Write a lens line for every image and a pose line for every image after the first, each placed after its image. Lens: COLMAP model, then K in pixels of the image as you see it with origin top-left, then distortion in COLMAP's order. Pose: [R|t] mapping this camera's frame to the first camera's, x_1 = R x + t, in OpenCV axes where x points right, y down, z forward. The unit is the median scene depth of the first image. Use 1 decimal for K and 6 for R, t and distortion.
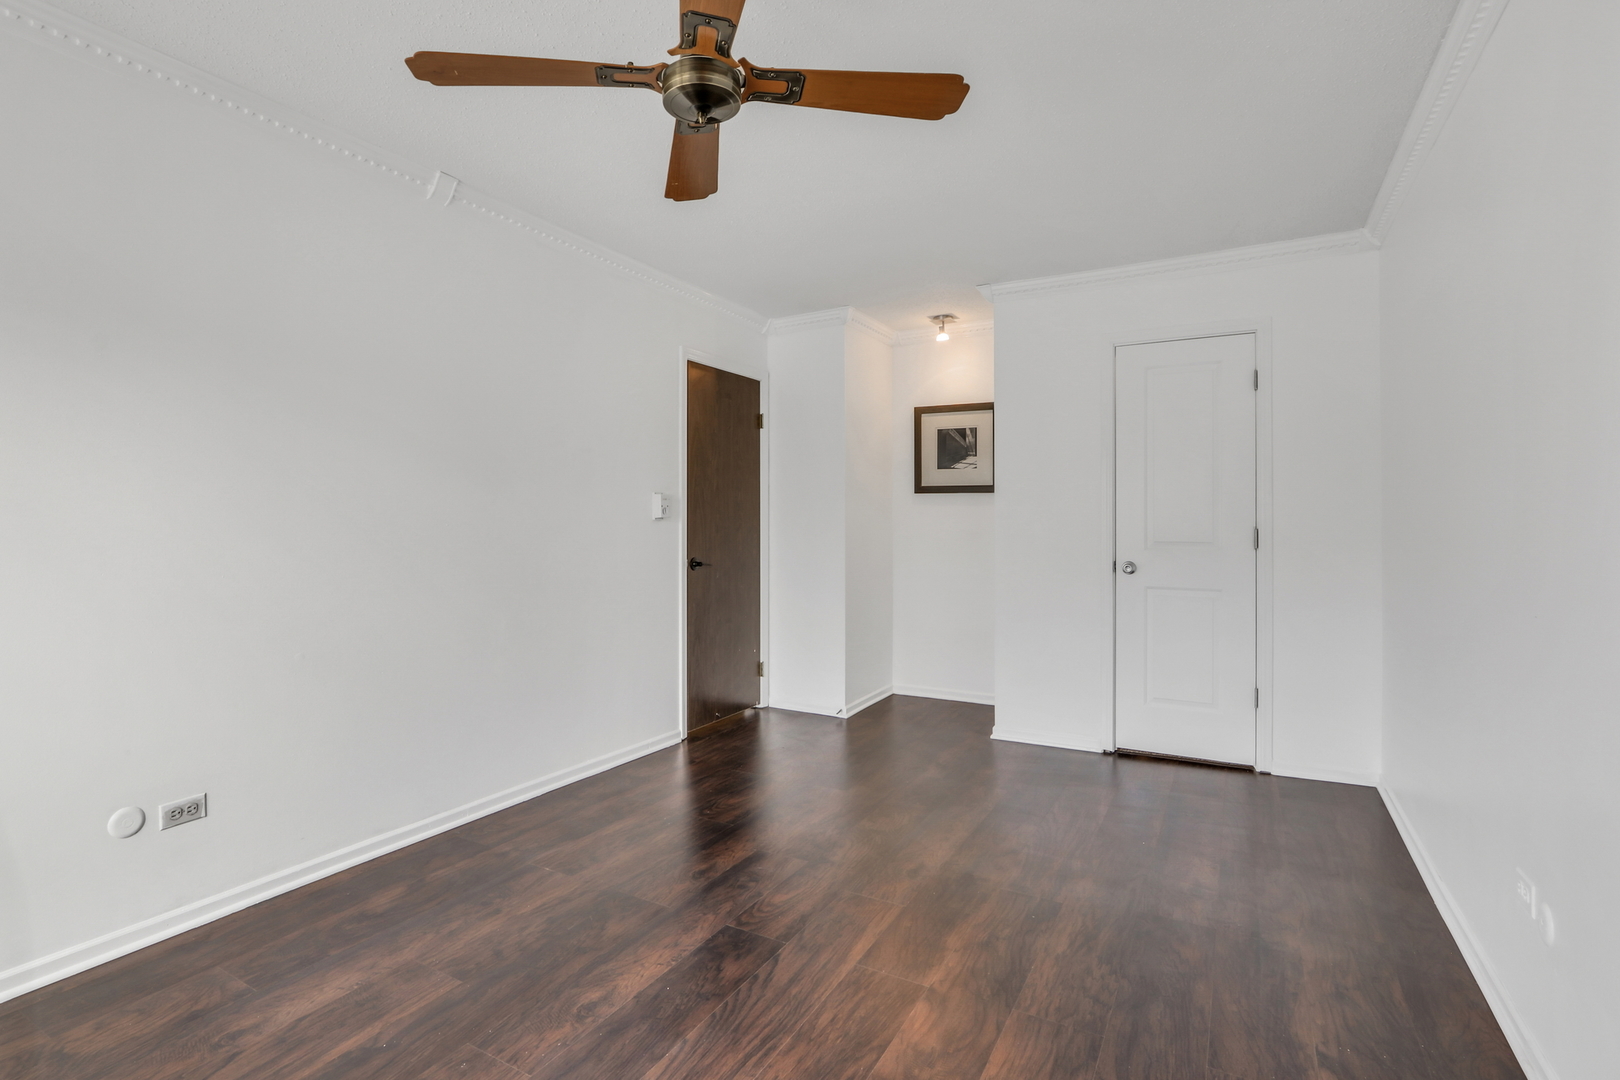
lens RADIAL K [[799.8, 0, 808.6], [0, 799.8, 534.0], [0, 0, 1]] dist [0.001071, 0.000289]
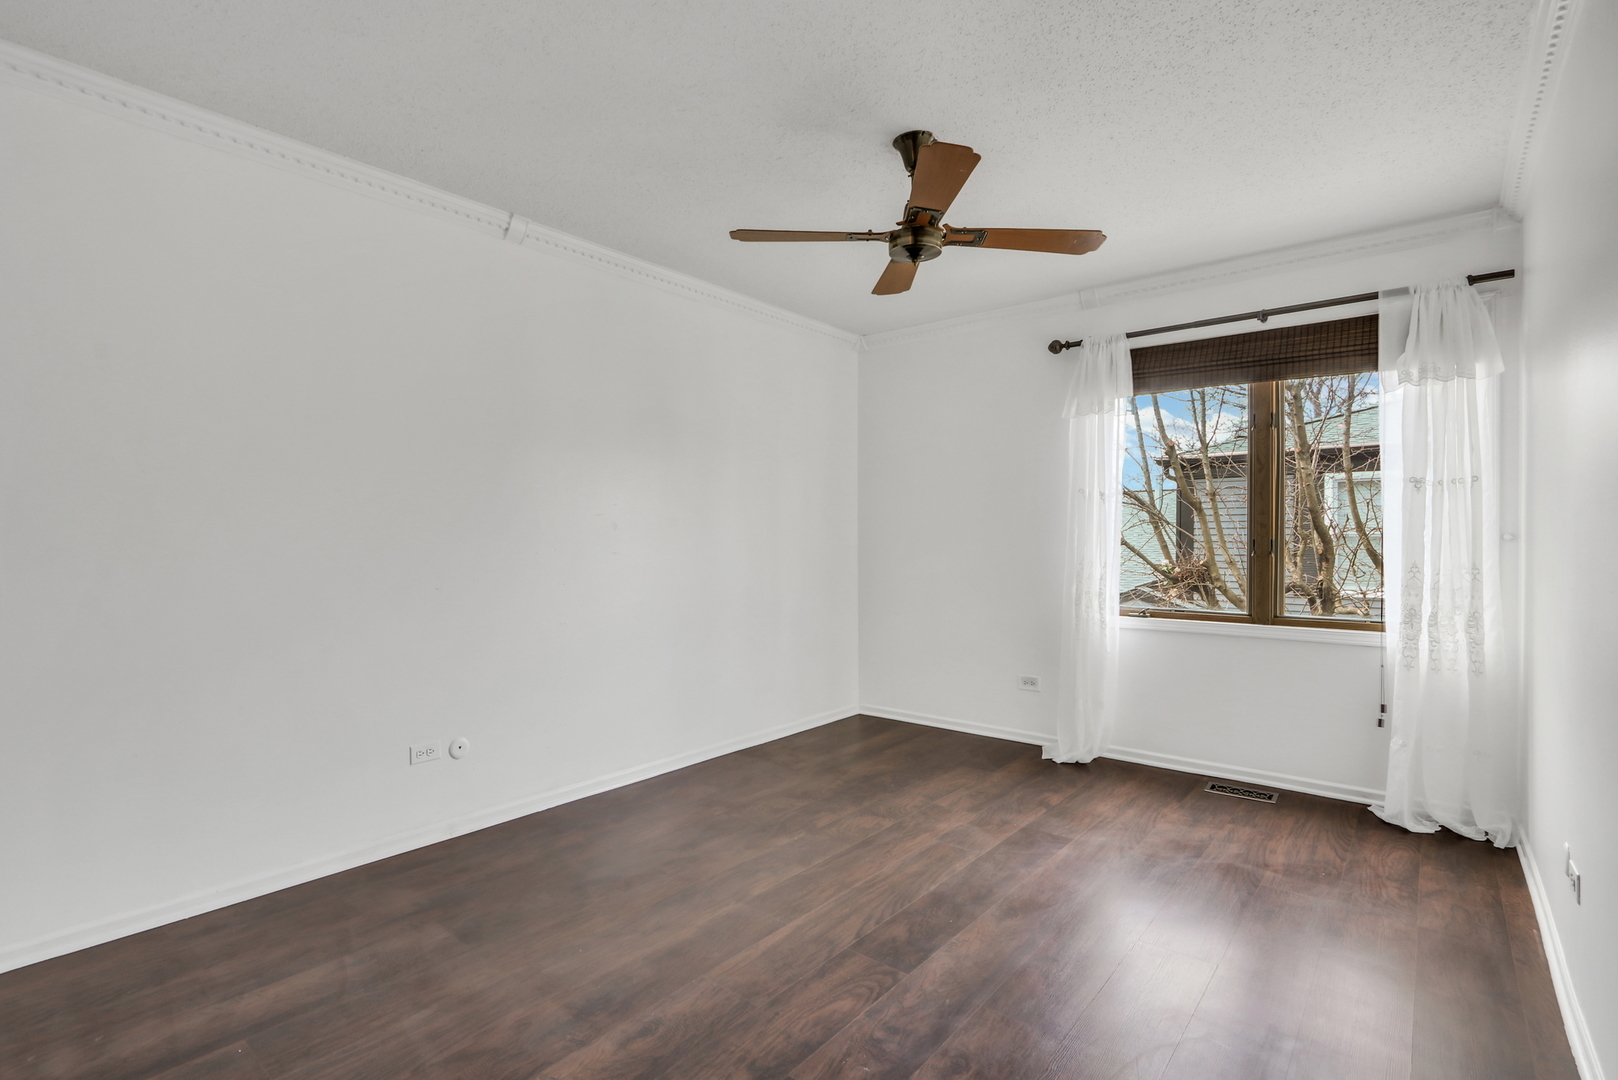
lens RADIAL K [[798.8, 0, 806.7], [0, 798.8, 542.1], [0, 0, 1]] dist [0.001071, 0.000289]
pose [[-0.985174, 0.000868, 0.171555, -0.155744], [0.002727, 0.999940, 0.010604, -0.012001], [-0.171535, 0.010915, -0.985118, 2.044080]]
